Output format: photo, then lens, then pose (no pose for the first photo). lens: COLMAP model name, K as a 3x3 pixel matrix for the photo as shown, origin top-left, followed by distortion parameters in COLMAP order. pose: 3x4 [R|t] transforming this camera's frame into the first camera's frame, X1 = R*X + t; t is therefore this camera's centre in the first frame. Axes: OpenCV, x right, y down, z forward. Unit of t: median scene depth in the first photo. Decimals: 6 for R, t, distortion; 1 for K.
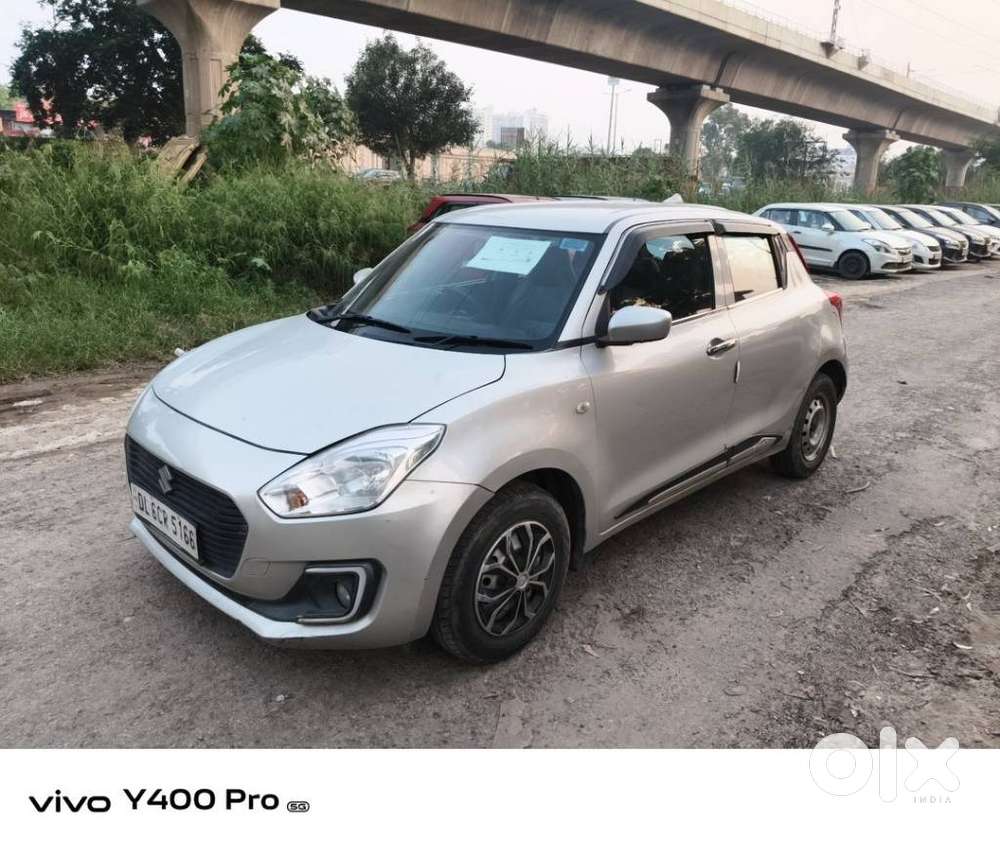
lens RADIAL K [[775.5, 0, 489.8], [0, 775.5, 339.5], [0, 0, 1]] dist [0.058884, -0.102804]
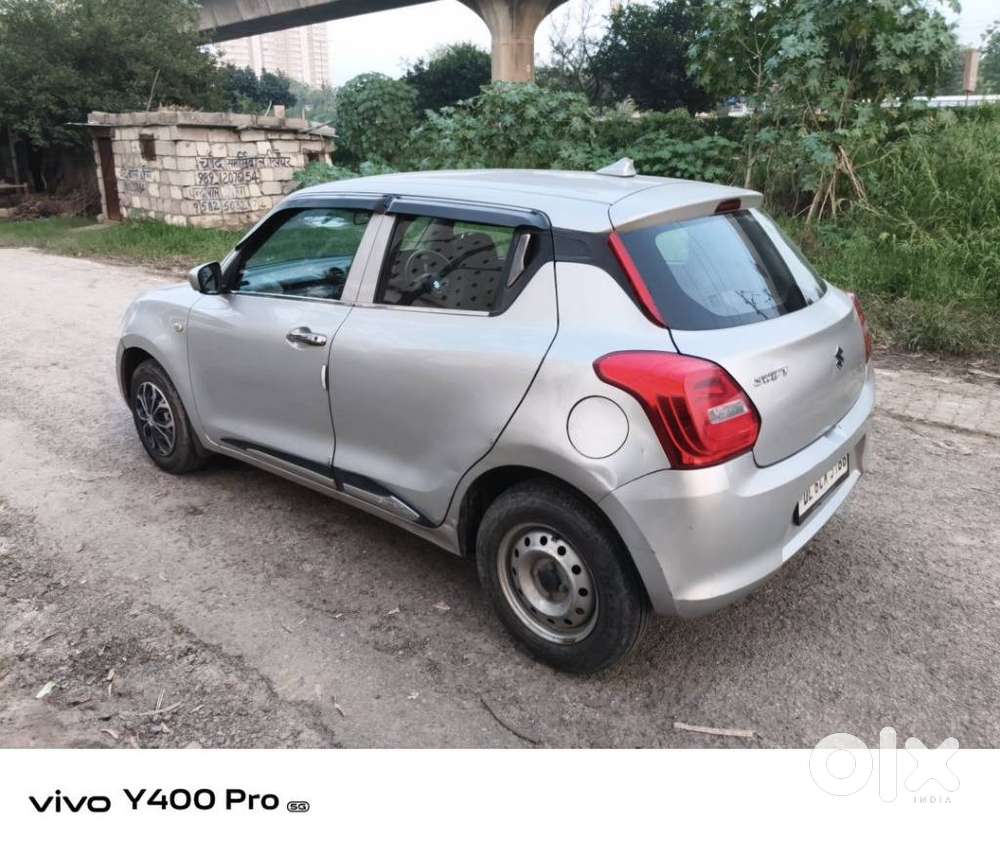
lens RADIAL K [[775.5, 0, 489.8], [0, 775.5, 339.5], [0, 0, 1]] dist [0.058884, -0.102804]
pose [[0.051534, 0.211218, -0.976080, 1.237090], [-0.173274, 0.964446, 0.199552, -0.212803], [0.983524, 0.158845, 0.086300, 1.198727]]
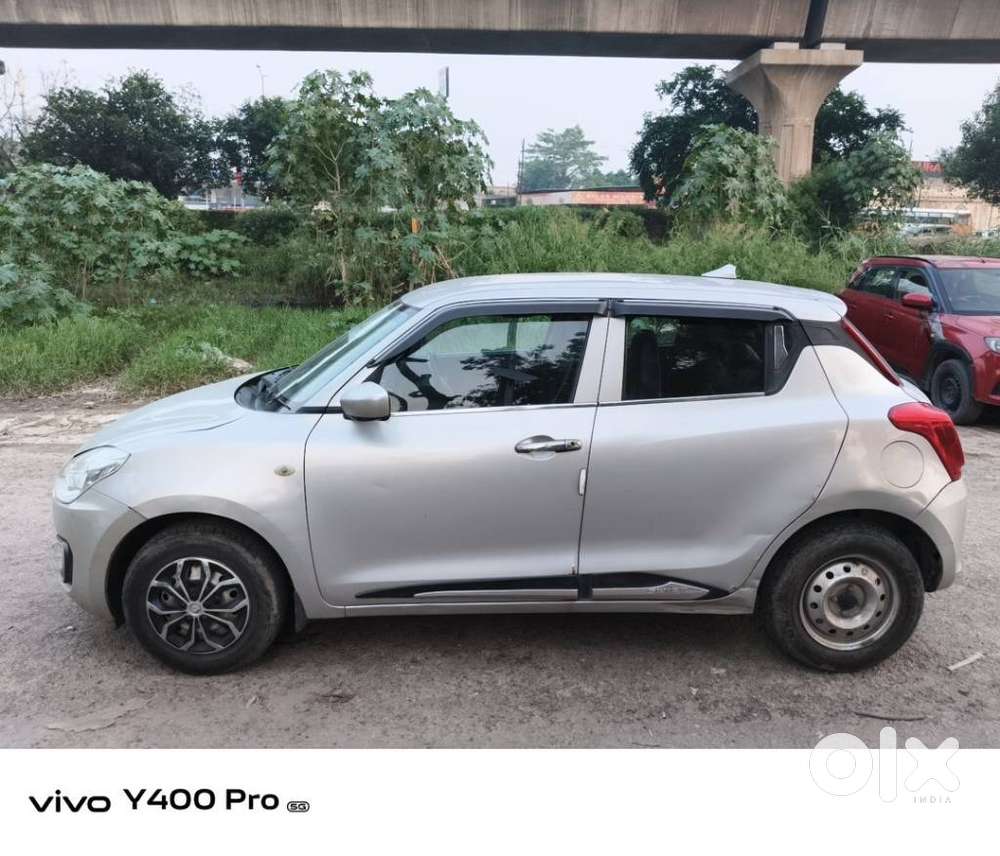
lens RADIAL K [[771.8, 0, 496.3], [0, 771.8, 334.9], [0, 0, 1]] dist [0.120120, -0.249201]
pose [[0.701680, 0.067377, -0.709300, 0.903901], [-0.124925, 0.991731, -0.029378, -0.084617], [0.701455, 0.109223, 0.704295, 0.372193]]
